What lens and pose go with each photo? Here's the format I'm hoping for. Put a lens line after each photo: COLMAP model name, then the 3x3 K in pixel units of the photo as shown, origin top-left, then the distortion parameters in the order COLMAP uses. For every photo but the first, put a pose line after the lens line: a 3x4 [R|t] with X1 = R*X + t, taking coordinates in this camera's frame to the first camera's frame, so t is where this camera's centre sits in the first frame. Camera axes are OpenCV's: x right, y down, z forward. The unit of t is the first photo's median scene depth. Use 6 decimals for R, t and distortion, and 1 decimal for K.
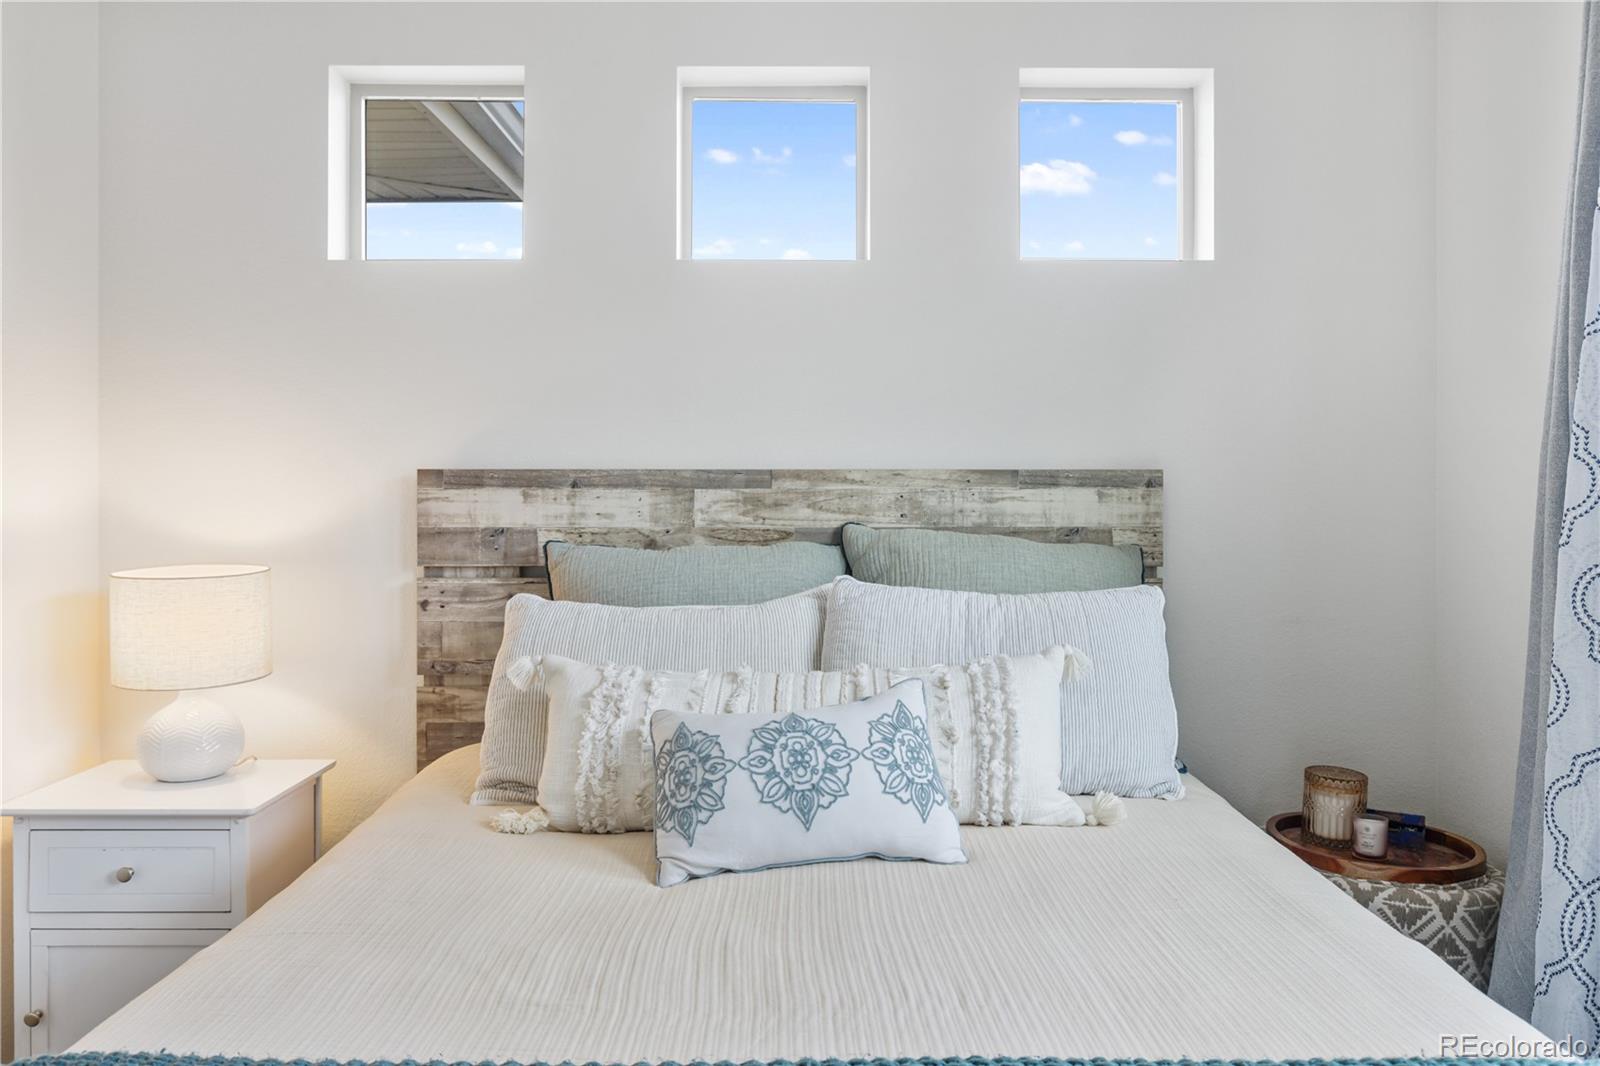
lens RADIAL K [[1193.7, 0, 789.2], [0, 1193.7, 497.8], [0, 0, 1]] dist [0.005580, 0.015324]
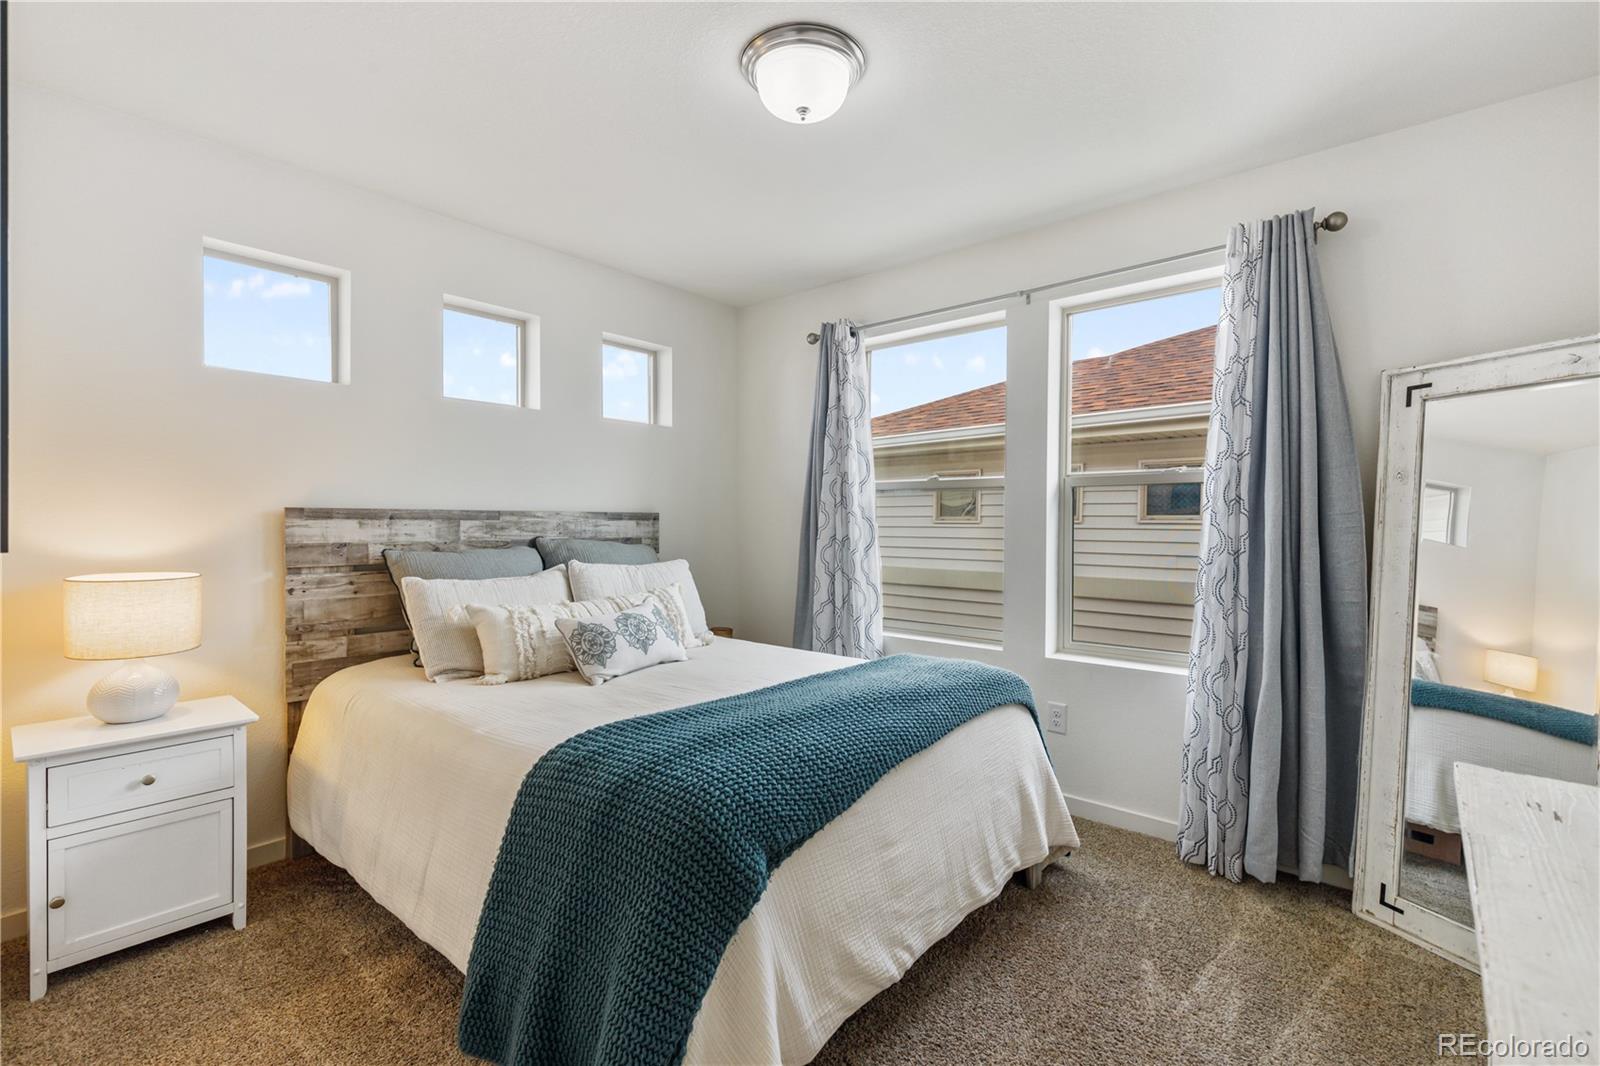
lens RADIAL K [[711.3, 0, 799.6], [0, 711.3, 532.6], [0, 0, 1]] dist [0.004472, -0.000803]
pose [[0.658805, -0.010248, 0.752244, -0.577357], [0.004049, 0.999941, 0.010076, 0.003137], [-0.752302, -0.003592, 0.658808, -0.155328]]
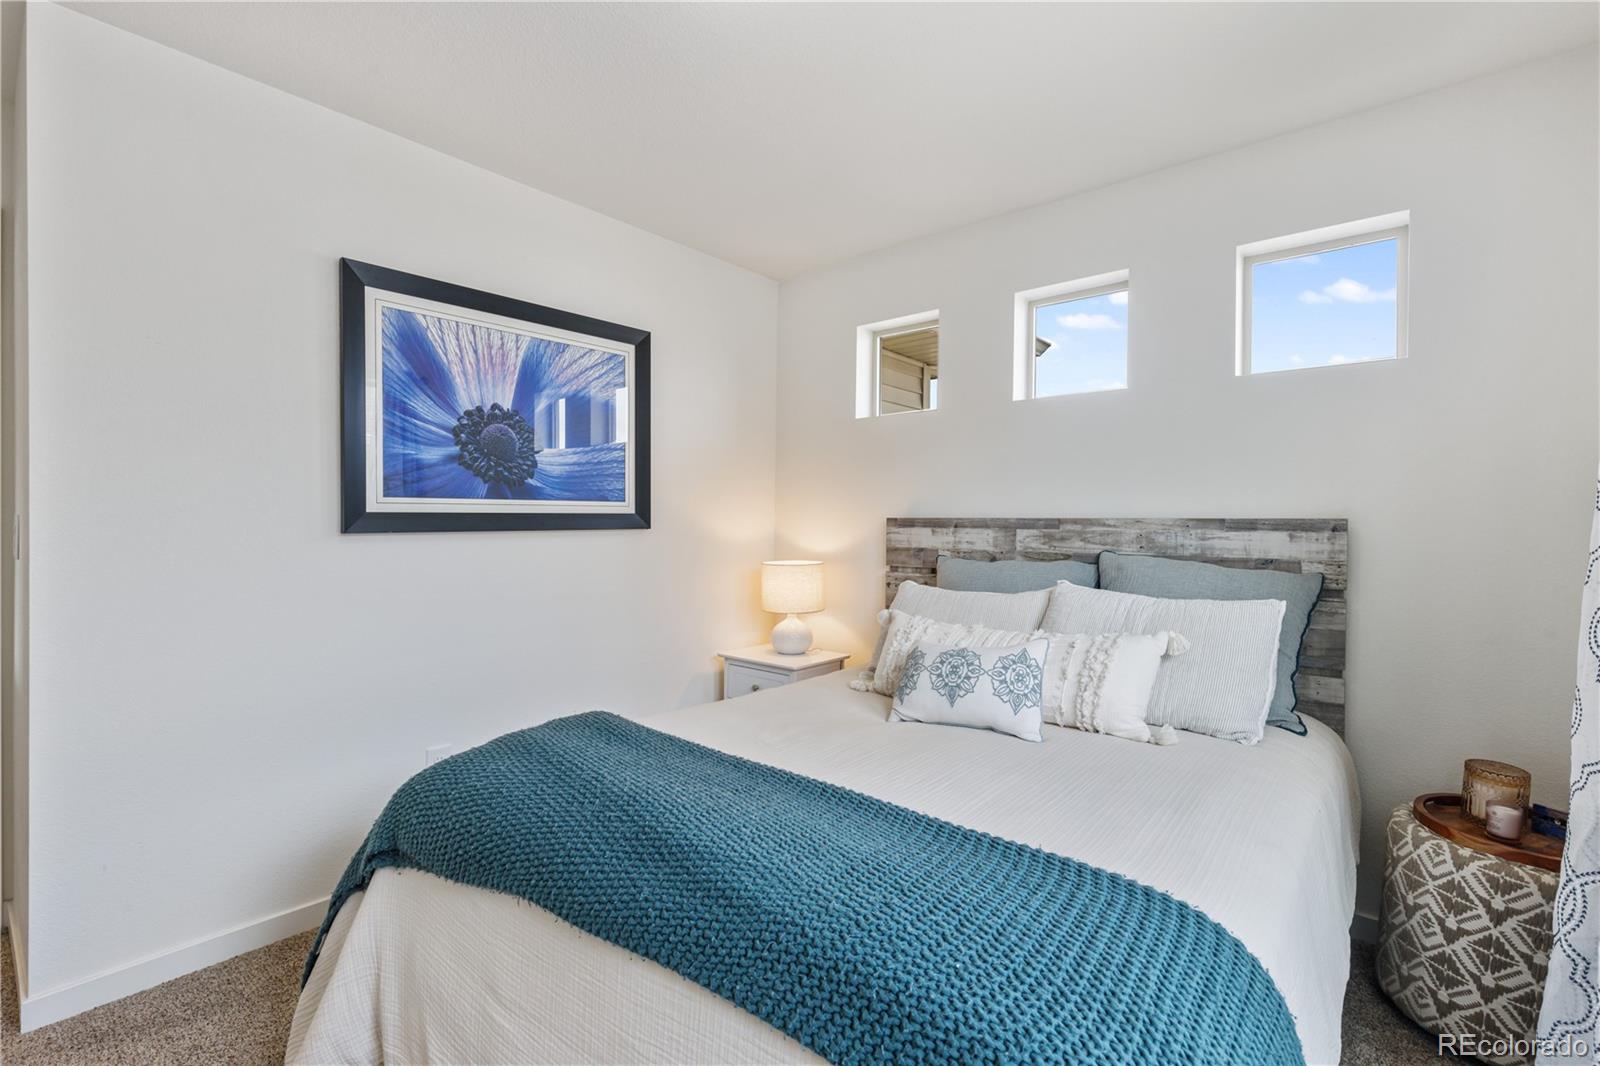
lens RADIAL K [[711.3, 0, 806.8], [0, 711.3, 534.7], [0, 0, 1]] dist [0.004472, -0.000803]
pose [[0.761217, 0.016469, -0.648288, 0.370413], [-0.018496, 0.999822, 0.003681, 0.002824], [0.648234, 0.009189, 0.761386, -0.009515]]
